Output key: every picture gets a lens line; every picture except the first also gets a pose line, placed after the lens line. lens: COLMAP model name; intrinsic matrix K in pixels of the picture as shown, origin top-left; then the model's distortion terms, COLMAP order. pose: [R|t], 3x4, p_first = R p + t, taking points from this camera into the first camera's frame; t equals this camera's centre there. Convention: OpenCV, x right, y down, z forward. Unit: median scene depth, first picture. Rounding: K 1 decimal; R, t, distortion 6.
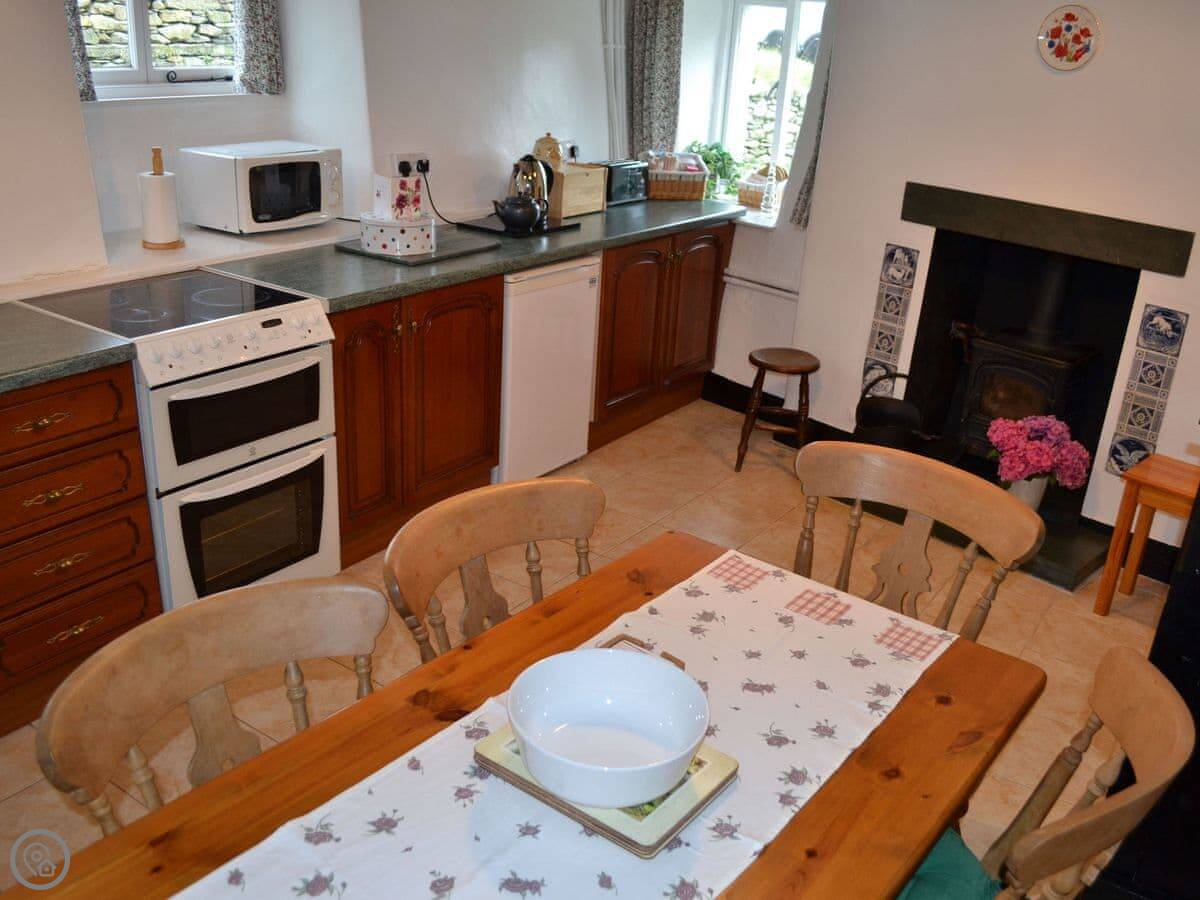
lens RADIAL K [[1038.8, 0, 675.5], [0, 1038.8, 454.2], [0, 0, 1]] dist [-0.075590, -0.002535]
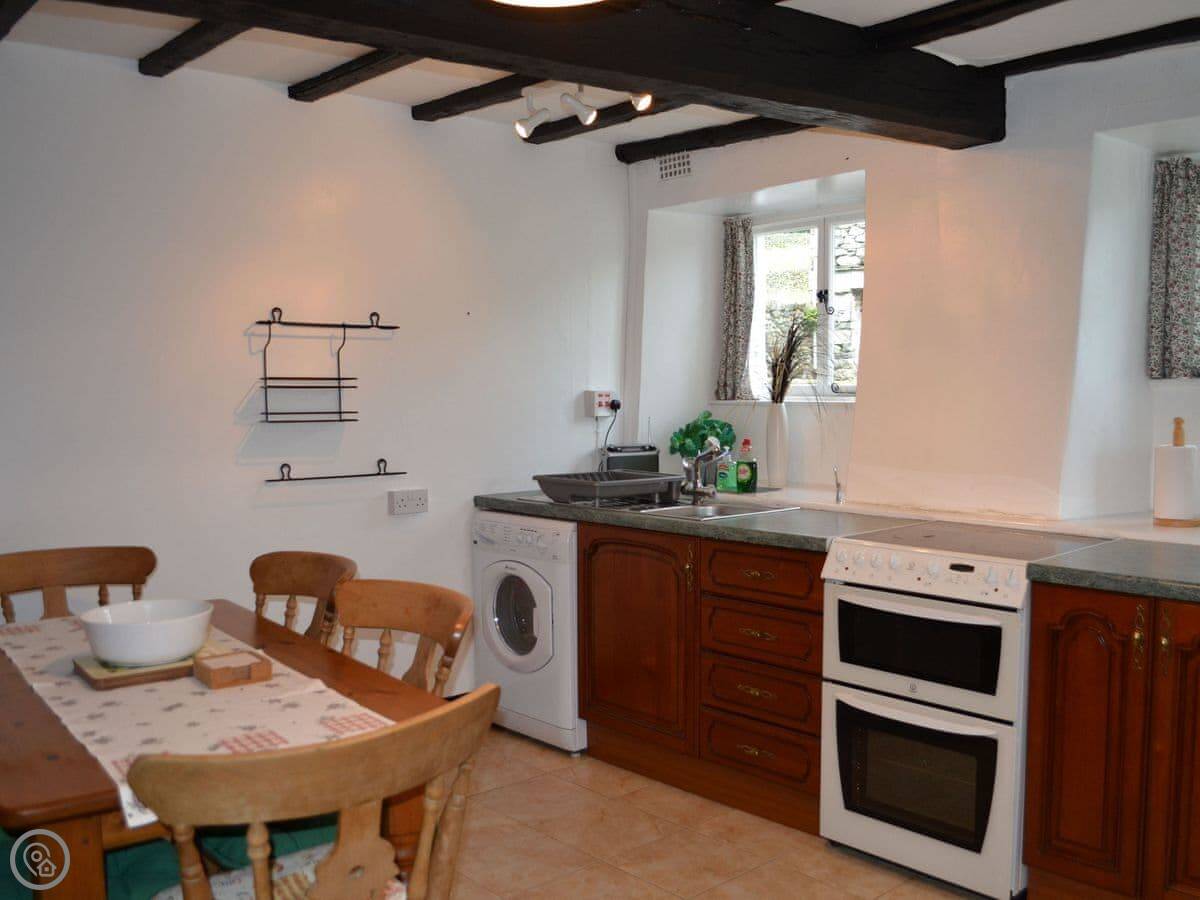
lens RADIAL K [[1060.9, 0, 623.1], [0, 1060.9, 473.2], [0, 0, 1]] dist [-0.078954, -0.002279]
pose [[-0.258787, 0.009150, -0.965891, 0.468158], [-0.376190, 0.920049, 0.109506, -0.148751], [0.889669, 0.391697, -0.234654, 0.694145]]
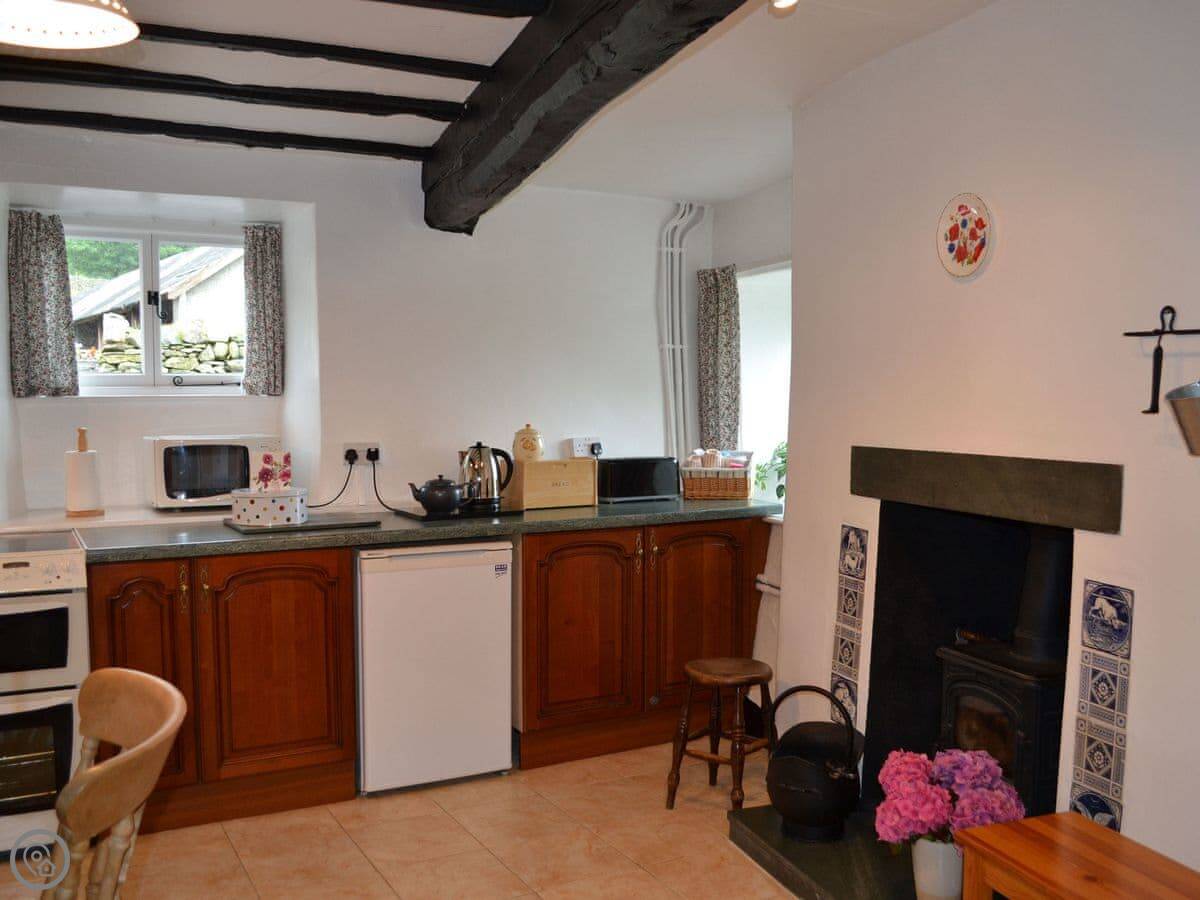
lens RADIAL K [[1060.9, 0, 623.1], [0, 1060.9, 473.2], [0, 0, 1]] dist [-0.078954, -0.002279]
pose [[0.886836, -0.039641, -0.460381, 0.495539], [-0.113879, 0.946835, -0.300891, 0.023520], [0.447832, 0.319269, 0.835173, 0.274144]]
